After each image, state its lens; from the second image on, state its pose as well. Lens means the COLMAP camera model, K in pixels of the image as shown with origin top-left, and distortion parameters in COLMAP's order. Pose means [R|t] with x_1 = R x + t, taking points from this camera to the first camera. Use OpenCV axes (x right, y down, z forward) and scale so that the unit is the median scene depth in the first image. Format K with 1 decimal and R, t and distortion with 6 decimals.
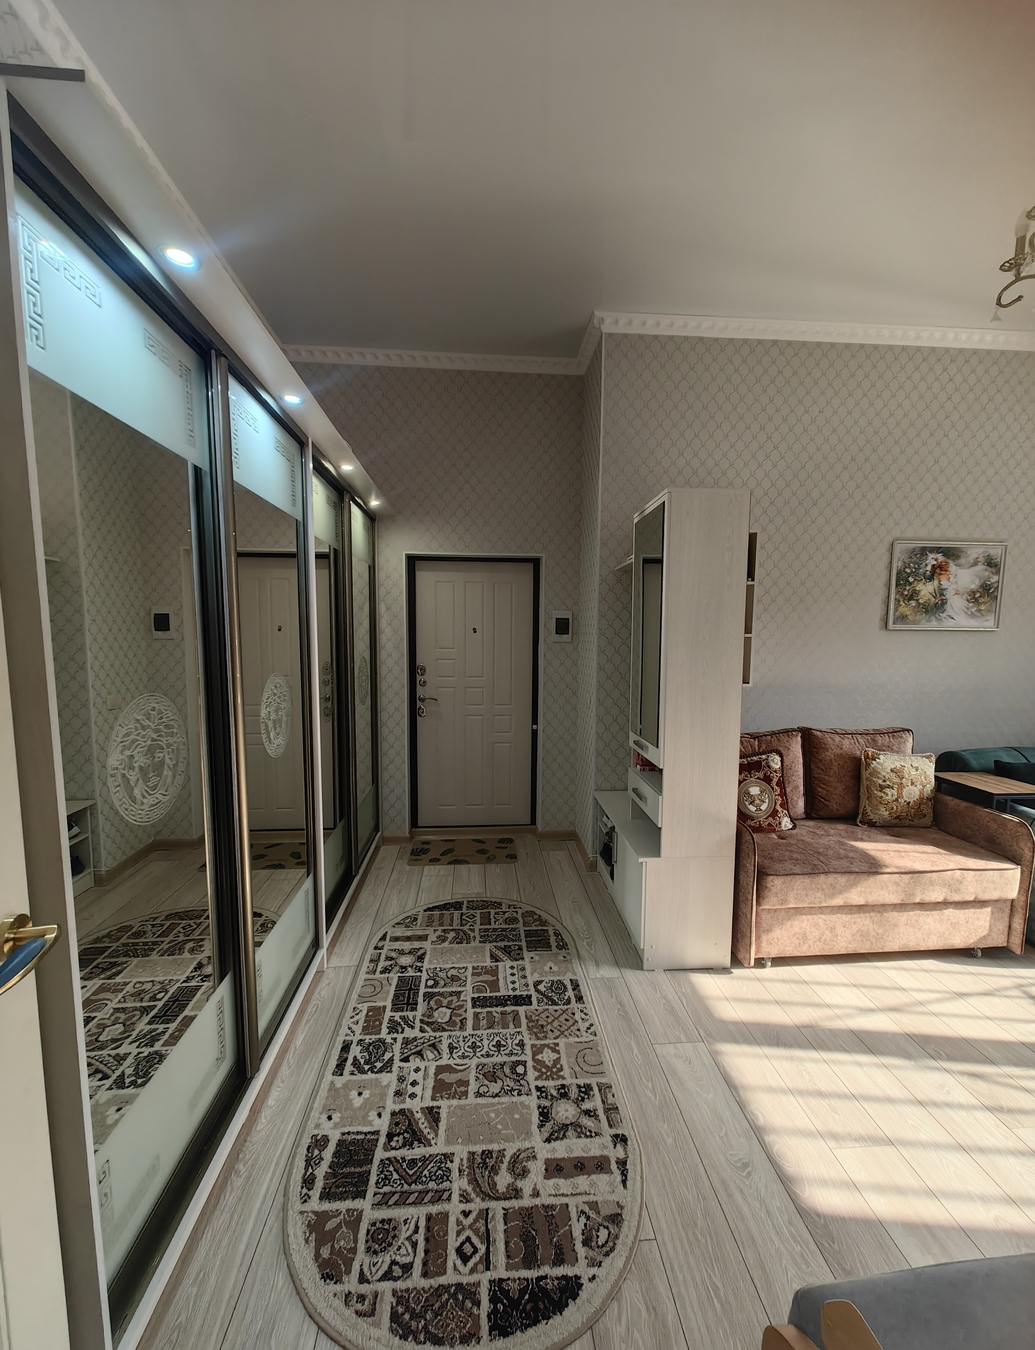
lens RADIAL K [[529.2, 0, 514.1], [0, 529.2, 687.3], [0, 0, 1]] dist [0.015806, -0.005156]
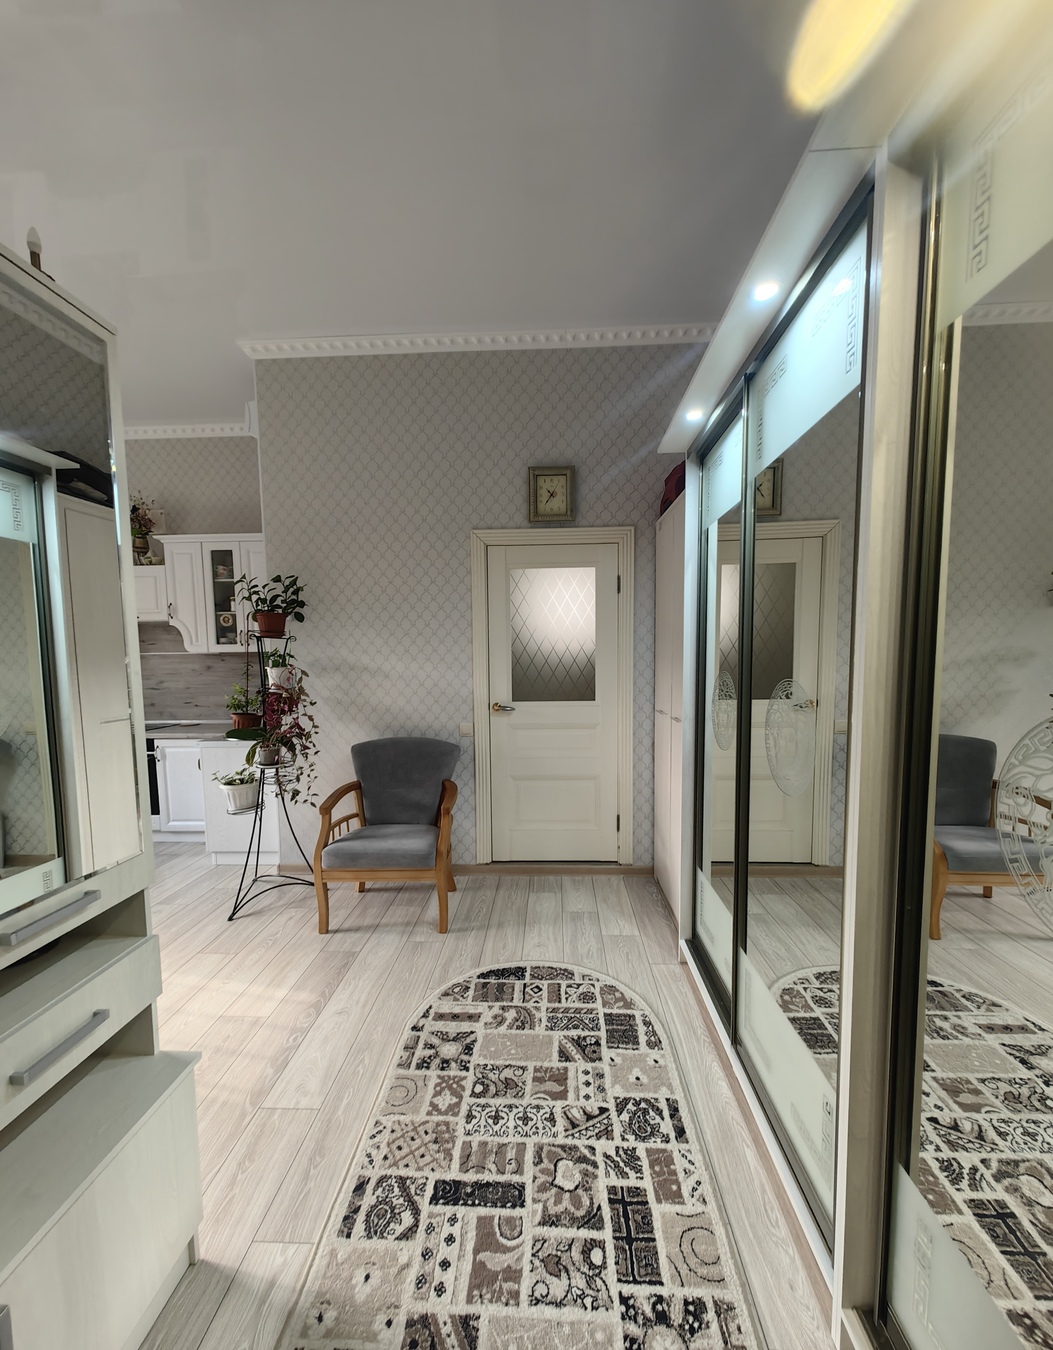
lens RADIAL K [[535.0, 0, 528.9], [0, 535.0, 697.1], [0, 0, 1]] dist [0.013963, -0.000043]
pose [[-0.993341, -0.004769, 0.115113, -0.170250], [0.015842, 0.983999, 0.177469, -0.131104], [-0.114118, 0.178111, -0.977371, 1.659464]]
